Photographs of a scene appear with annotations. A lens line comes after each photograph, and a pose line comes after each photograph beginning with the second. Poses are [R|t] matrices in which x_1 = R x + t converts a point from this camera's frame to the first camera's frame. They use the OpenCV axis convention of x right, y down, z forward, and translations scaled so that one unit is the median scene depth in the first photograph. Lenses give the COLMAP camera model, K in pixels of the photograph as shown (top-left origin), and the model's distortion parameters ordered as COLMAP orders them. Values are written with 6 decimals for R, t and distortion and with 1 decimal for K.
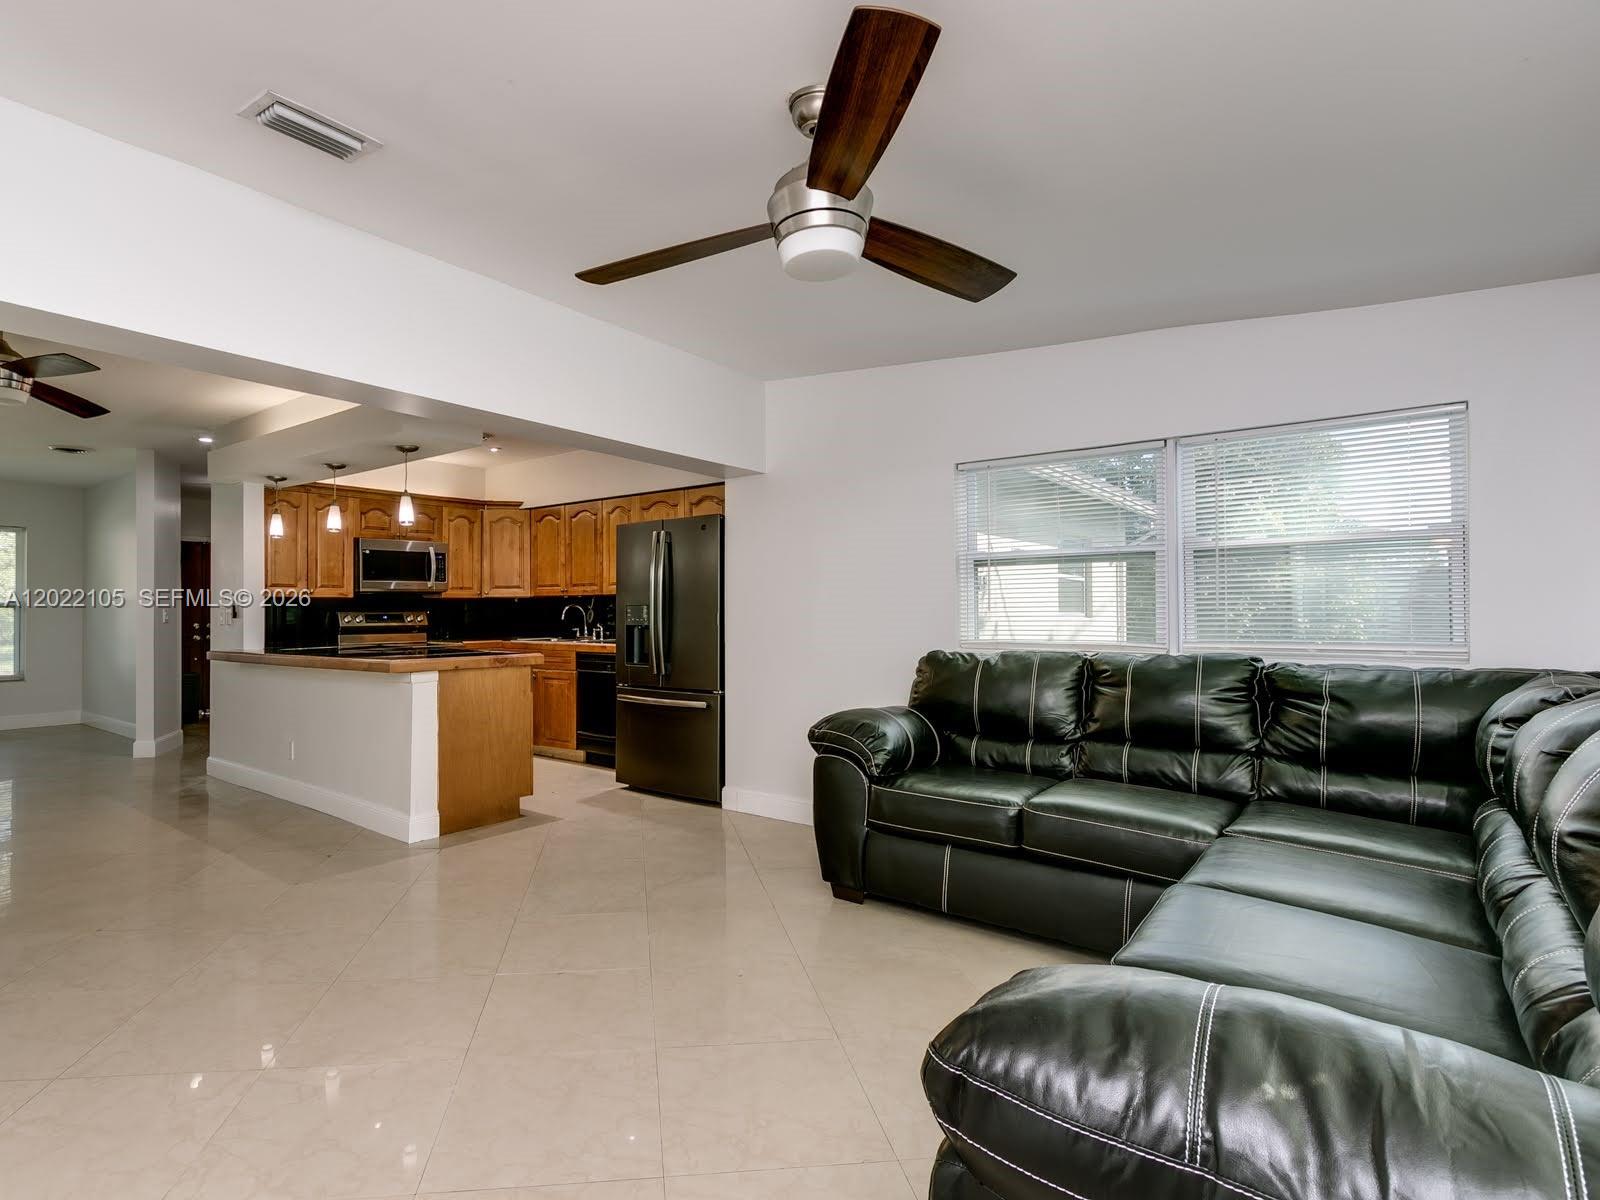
lens RADIAL K [[826.3, 0, 706.8], [0, 826.3, 605.7], [0, 0, 1]] dist [0.001574, 0.000217]
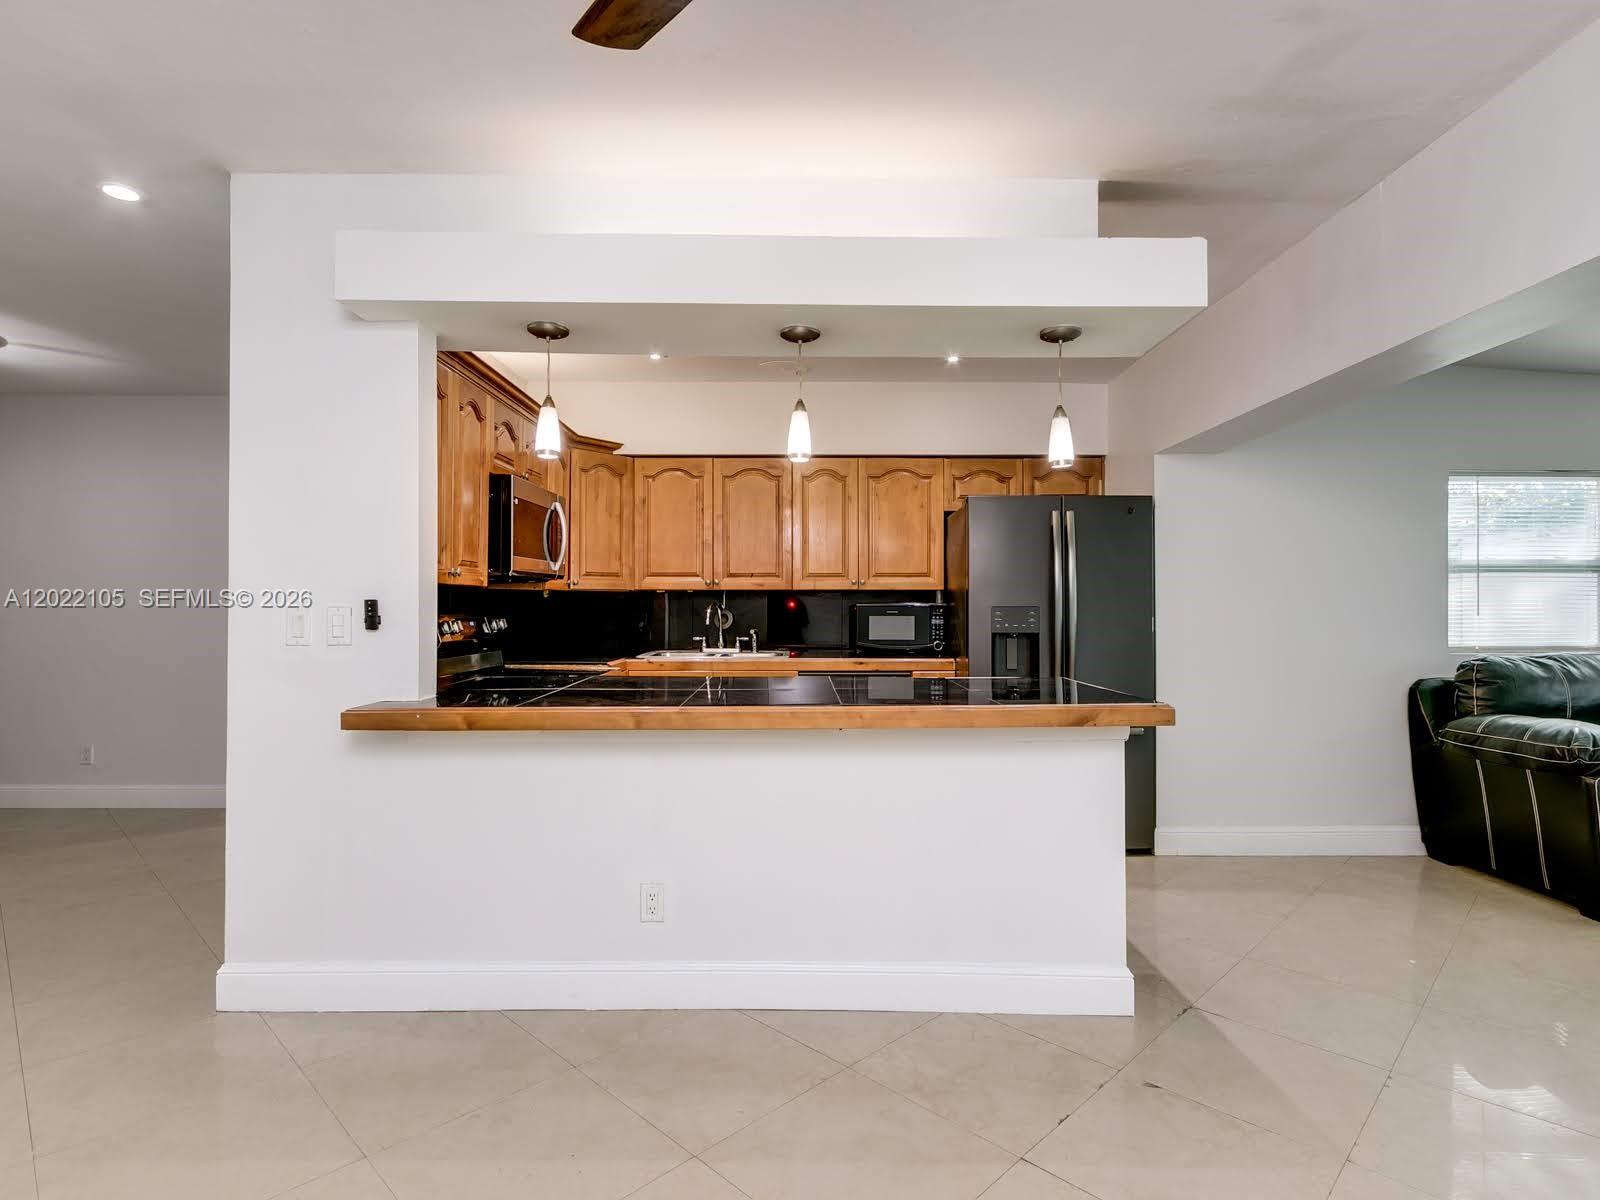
lens RADIAL K [[824.7, 0, 798.2], [0, 824.7, 605.5], [0, 0, 1]] dist [0.001622, -0.000126]
pose [[0.765217, 0.008166, 0.643720, -0.574709], [-0.008394, 0.999961, -0.002707, 0.001927], [-0.643717, -0.003332, 0.765256, 0.444598]]
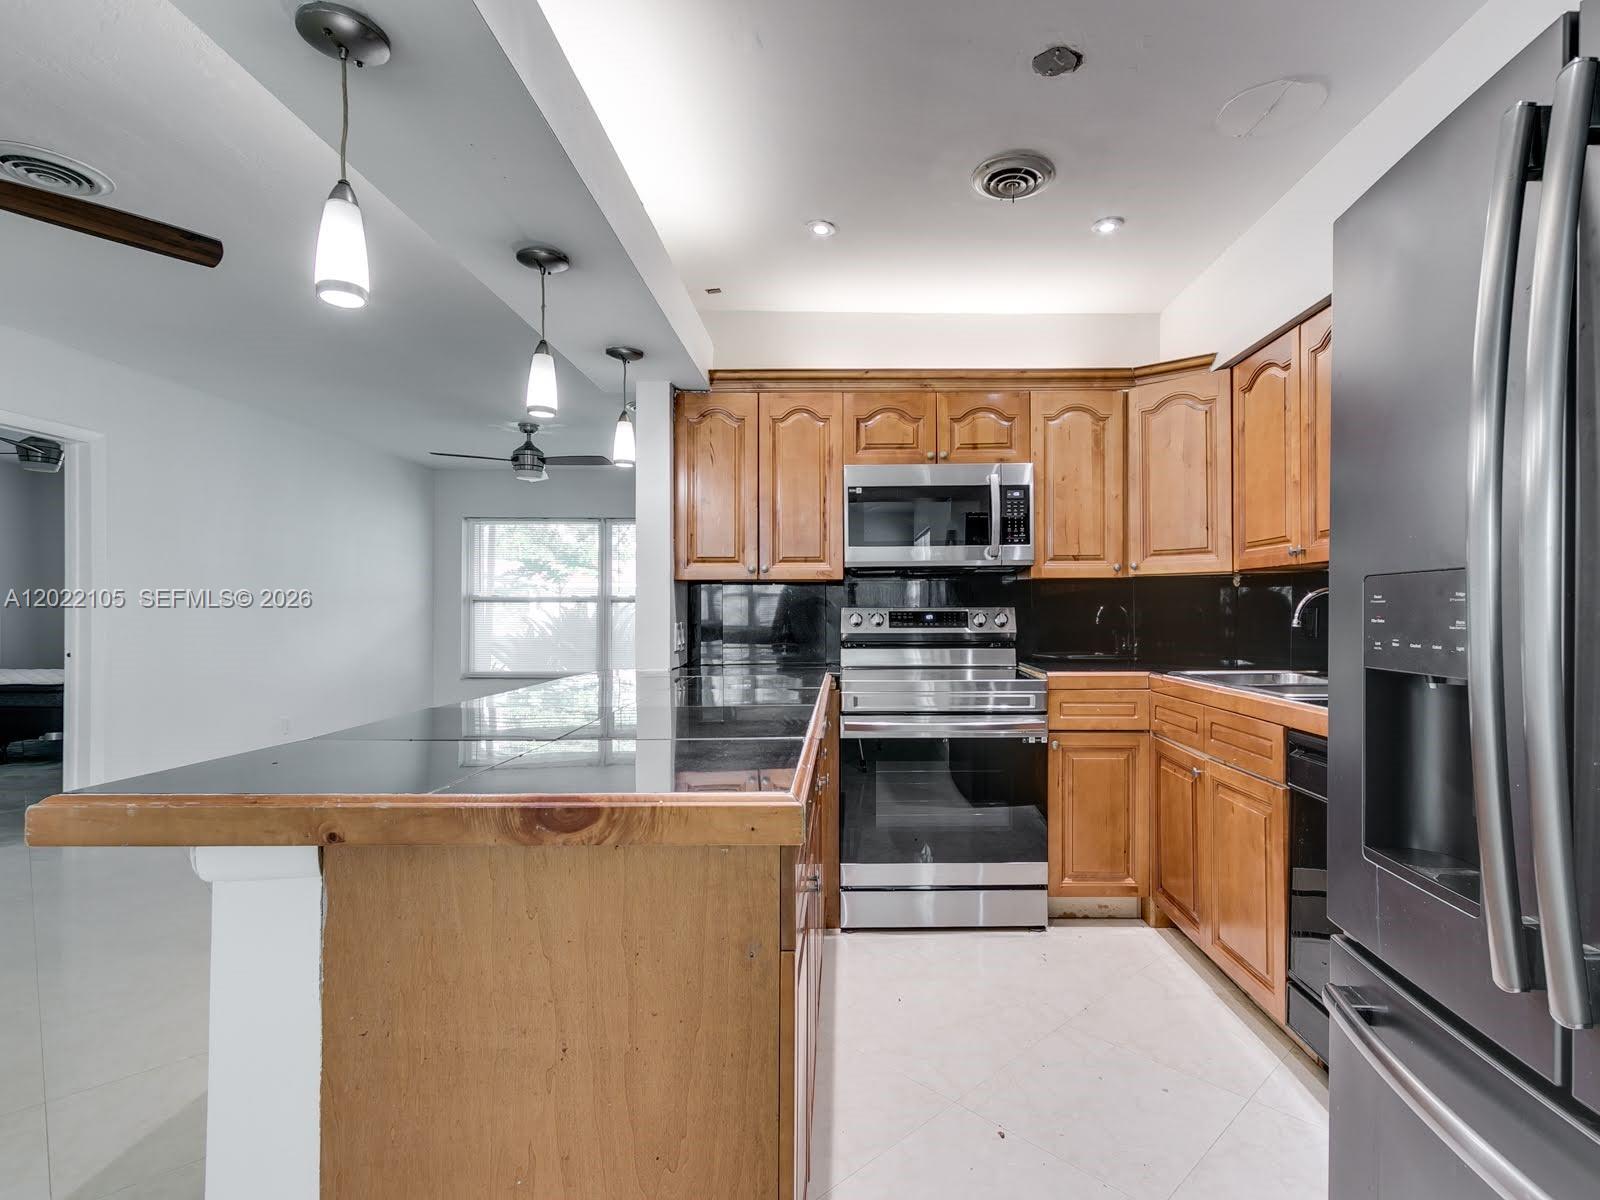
lens RADIAL K [[821.4, 0, 851.5], [0, 821.4, 605.5], [0, 0, 1]] dist [-0.001008, -0.000326]
pose [[0.644925, -0.000253, -0.764246, -0.018163], [0.002653, 0.999995, 0.001908, 0.005391], [0.764241, -0.003258, 0.644922, 0.621253]]
